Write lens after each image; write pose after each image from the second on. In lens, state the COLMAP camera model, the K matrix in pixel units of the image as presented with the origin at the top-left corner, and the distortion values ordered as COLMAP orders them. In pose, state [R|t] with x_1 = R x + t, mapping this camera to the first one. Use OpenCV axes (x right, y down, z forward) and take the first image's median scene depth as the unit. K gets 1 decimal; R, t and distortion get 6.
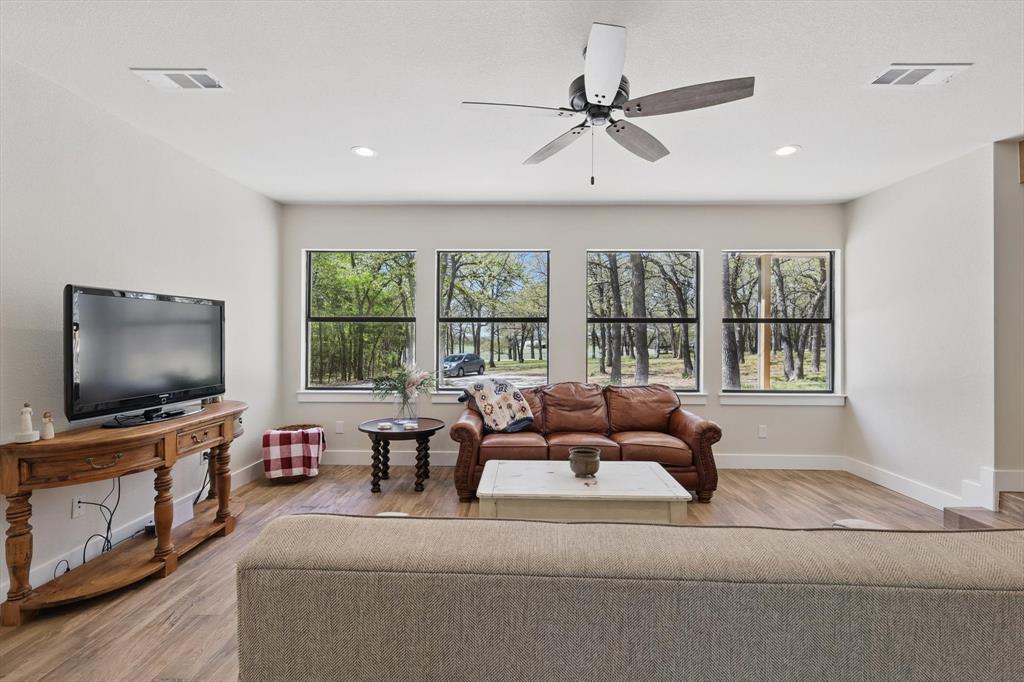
lens RADIAL K [[447.6, 0, 515.0], [0, 447.6, 337.2], [0, 0, 1]] dist [-0.001809, 0.000505]
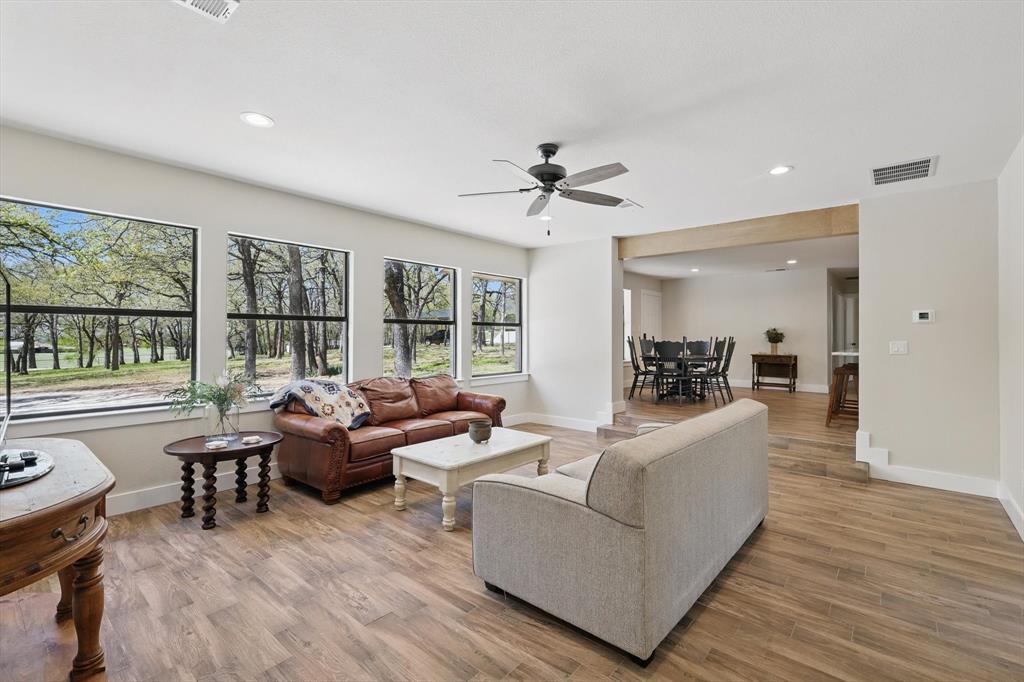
lens RADIAL K [[447.6, 0, 520.2], [0, 447.6, 338.6], [0, 0, 1]] dist [-0.001809, 0.000505]
pose [[0.633627, -0.005392, 0.773620, -0.550198], [-0.000369, 0.999973, 0.007271, -0.001563], [-0.773638, -0.004893, 0.633608, 0.055013]]
